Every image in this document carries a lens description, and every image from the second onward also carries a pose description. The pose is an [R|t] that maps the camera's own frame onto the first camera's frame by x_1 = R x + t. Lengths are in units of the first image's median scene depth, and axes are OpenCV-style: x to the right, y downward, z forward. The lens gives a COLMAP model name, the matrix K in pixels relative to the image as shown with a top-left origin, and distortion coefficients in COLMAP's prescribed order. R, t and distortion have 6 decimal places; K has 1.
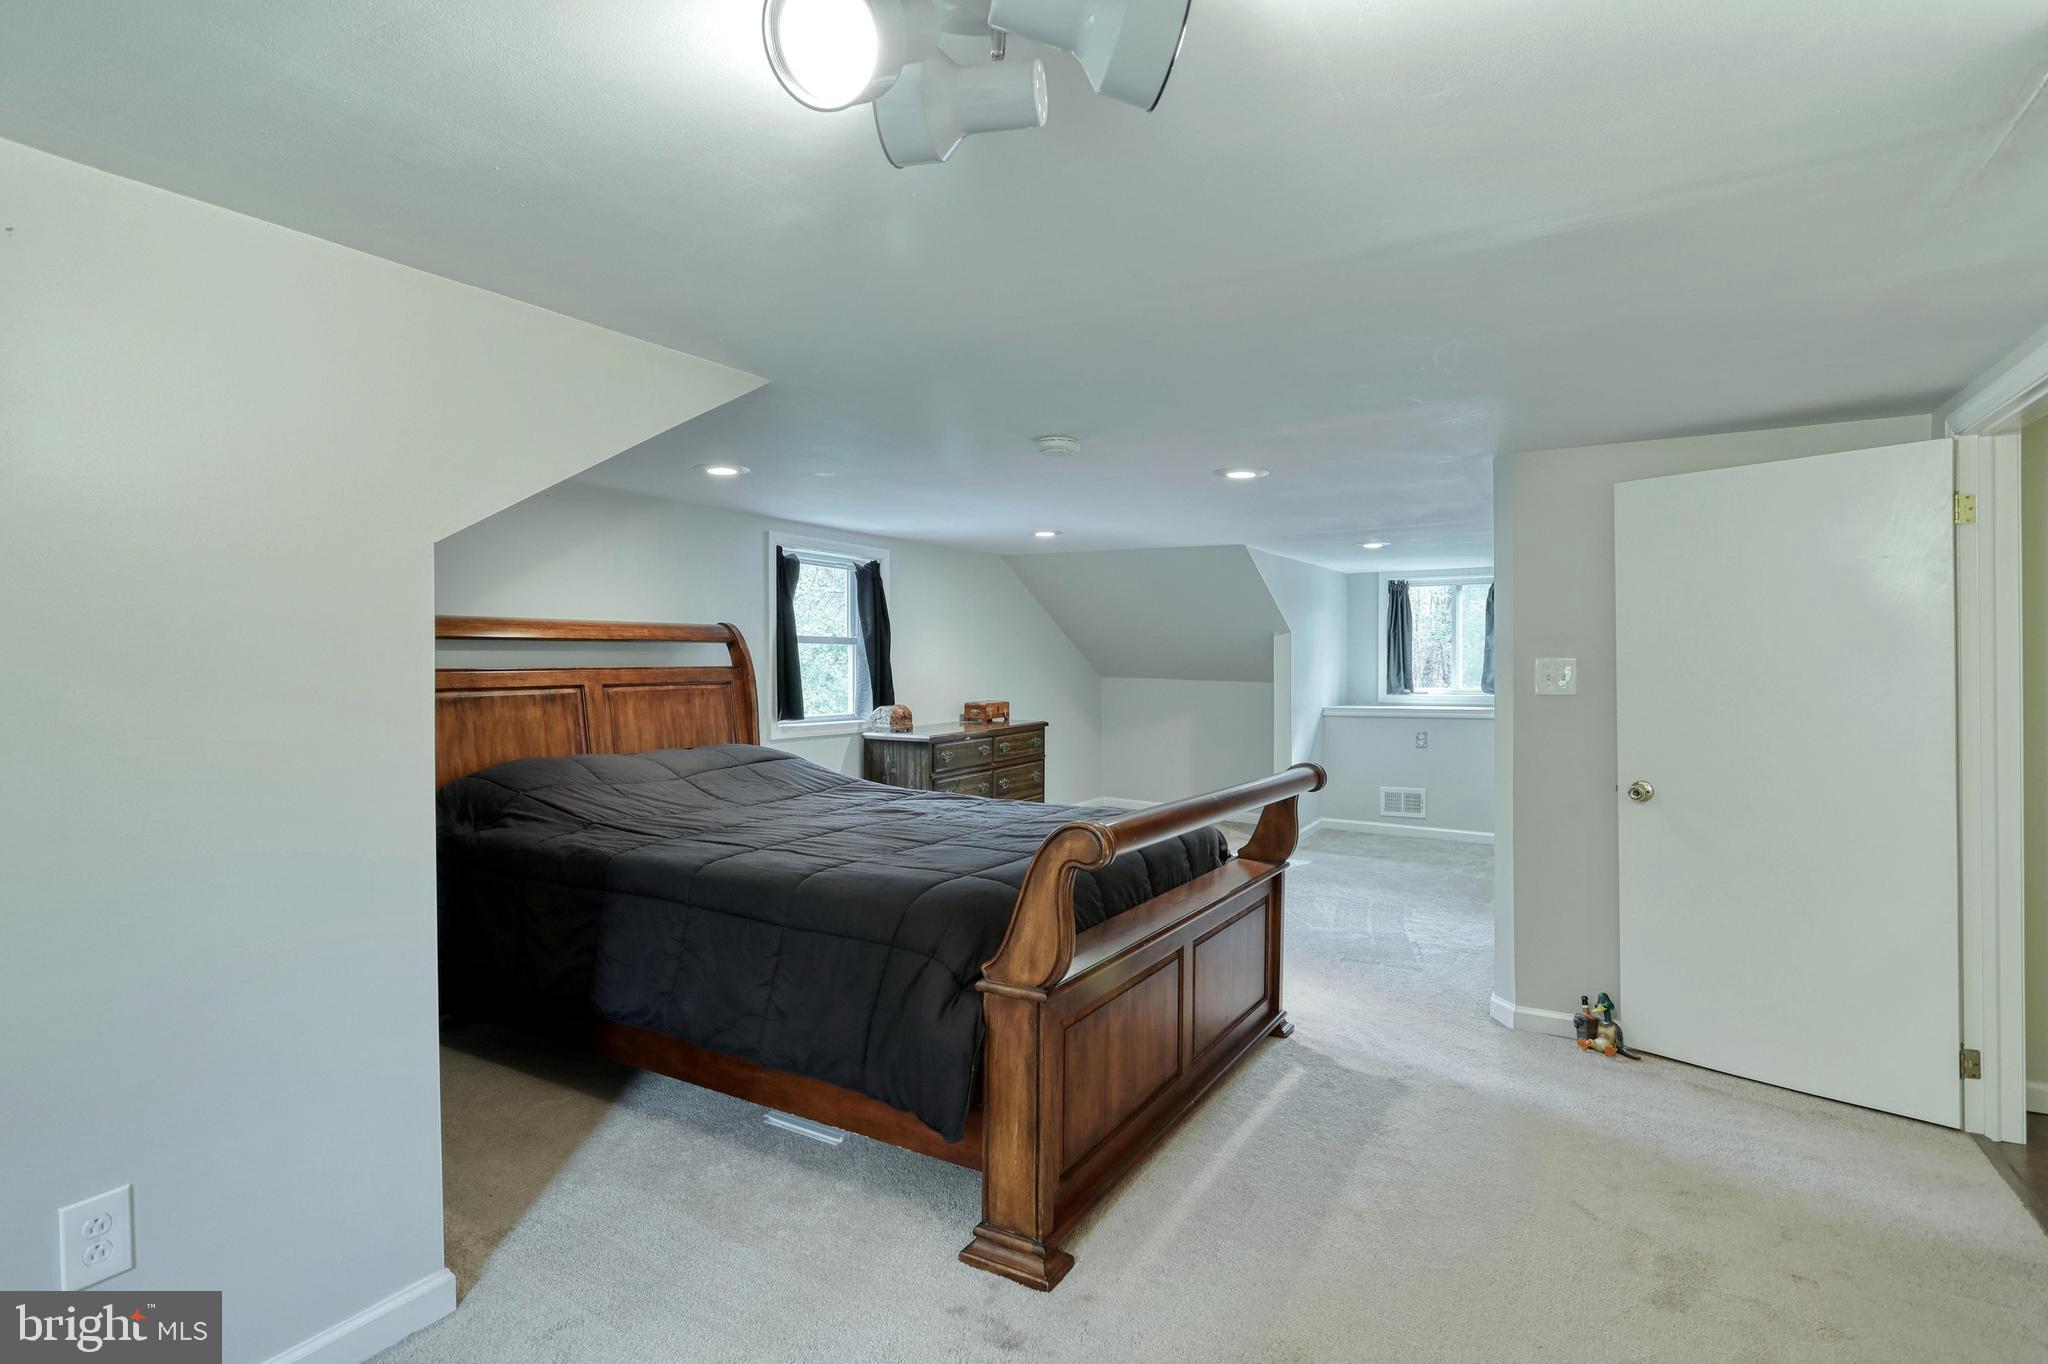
lens RADIAL K [[1042.5, 0, 1027.2], [0, 1042.5, 681.4], [0, 0, 1]] dist [-0.010291, 0.007012]
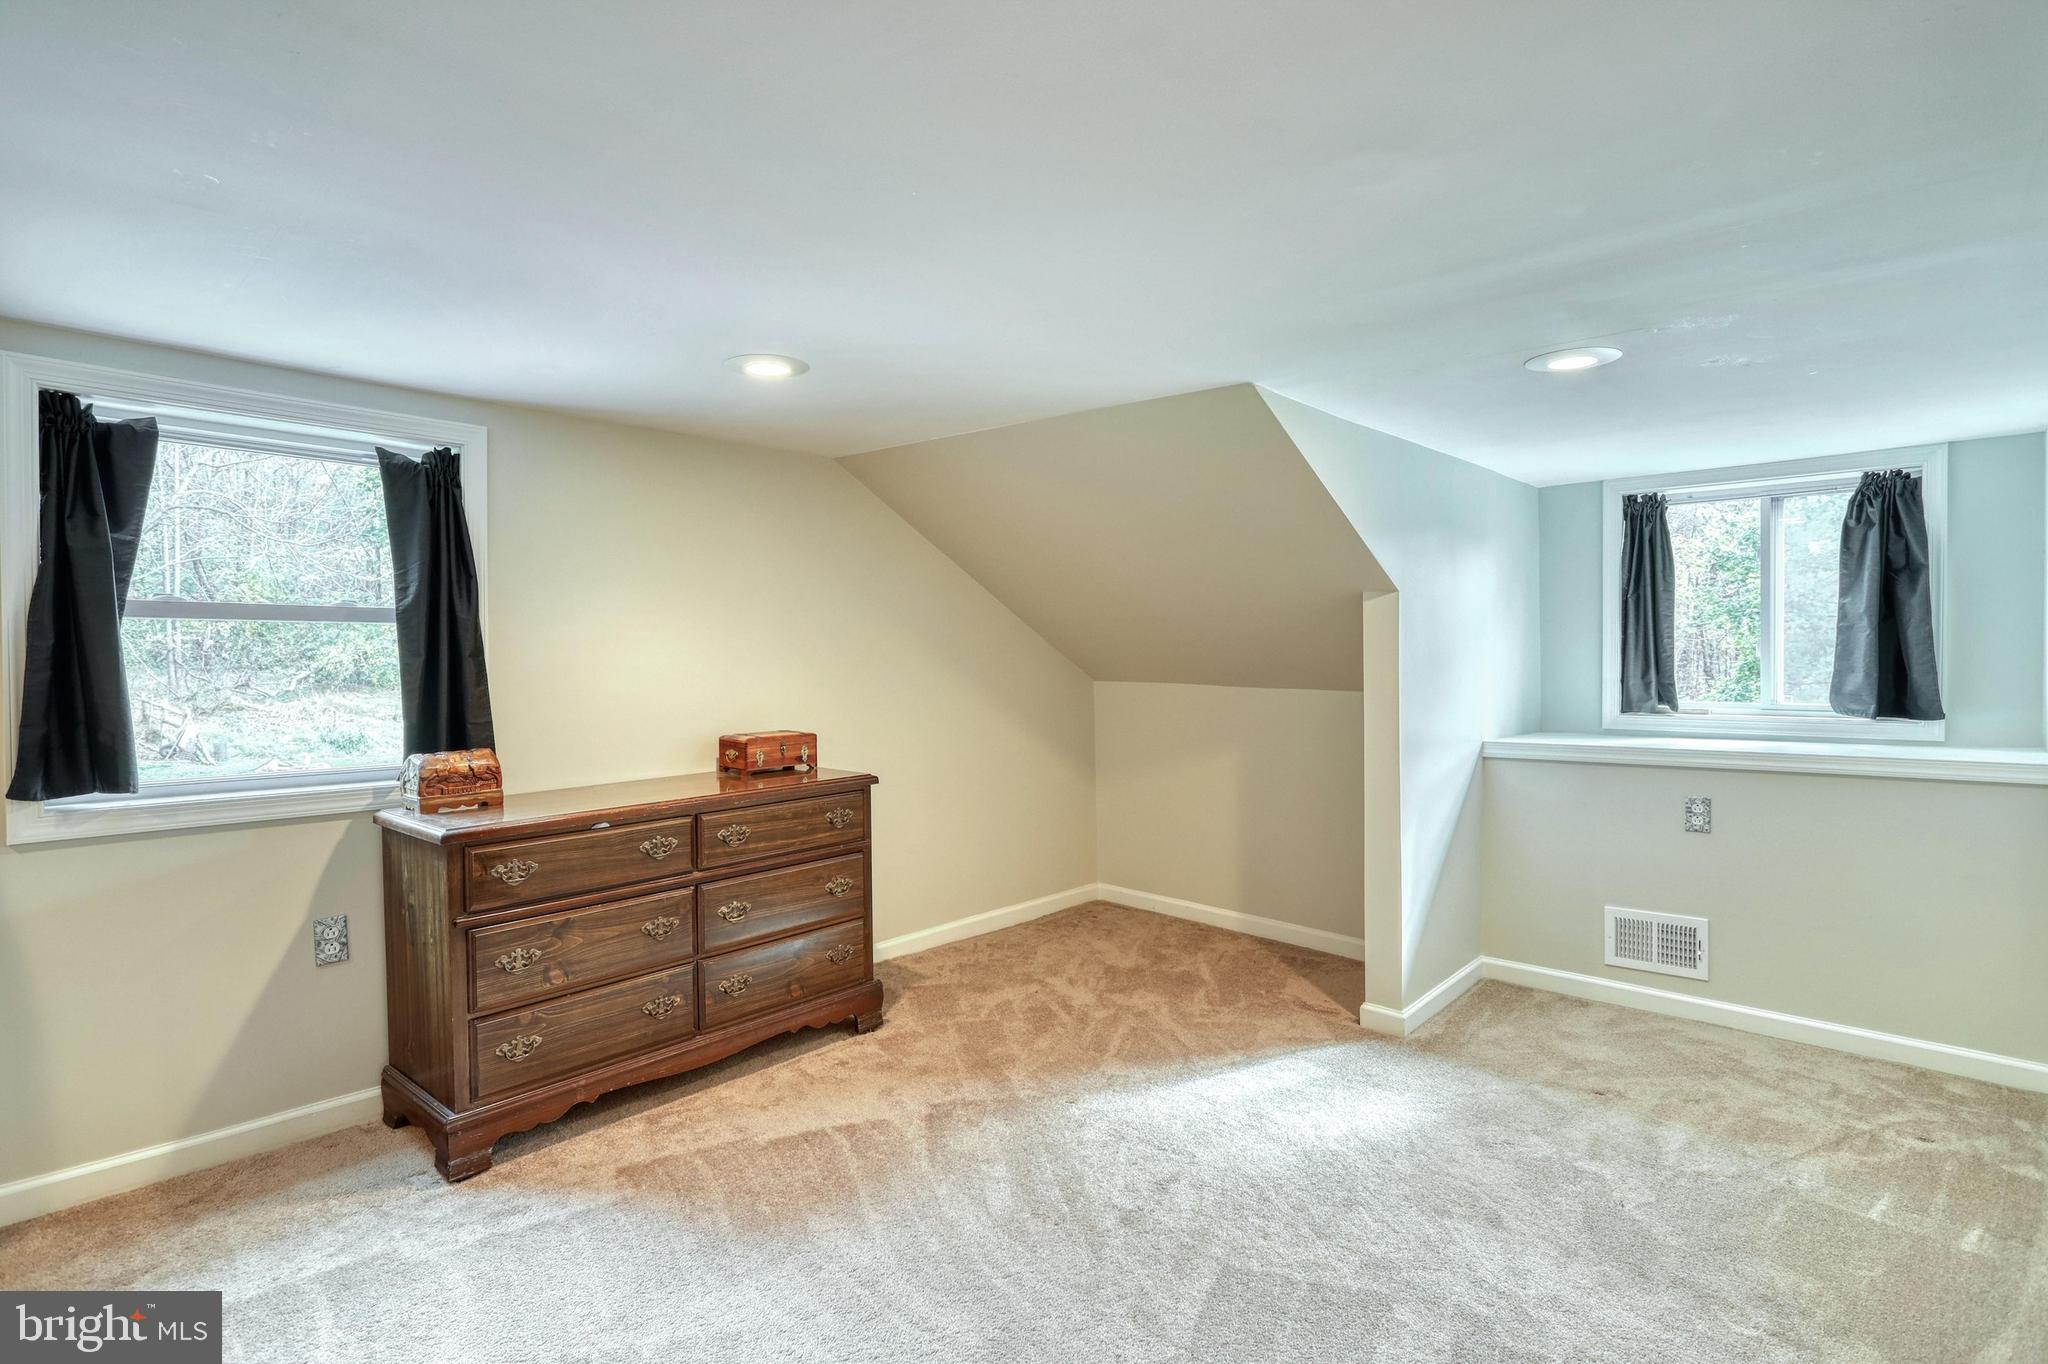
lens RADIAL K [[1042.5, 0, 1021.9], [0, 1042.5, 675.2], [0, 0, 1]] dist [-0.010291, 0.007012]
pose [[0.979857, -0.003134, -0.199675, 0.177052], [0.003014, 0.999995, -0.000906, -0.008164], [0.199677, 0.000286, 0.979862, 0.489697]]
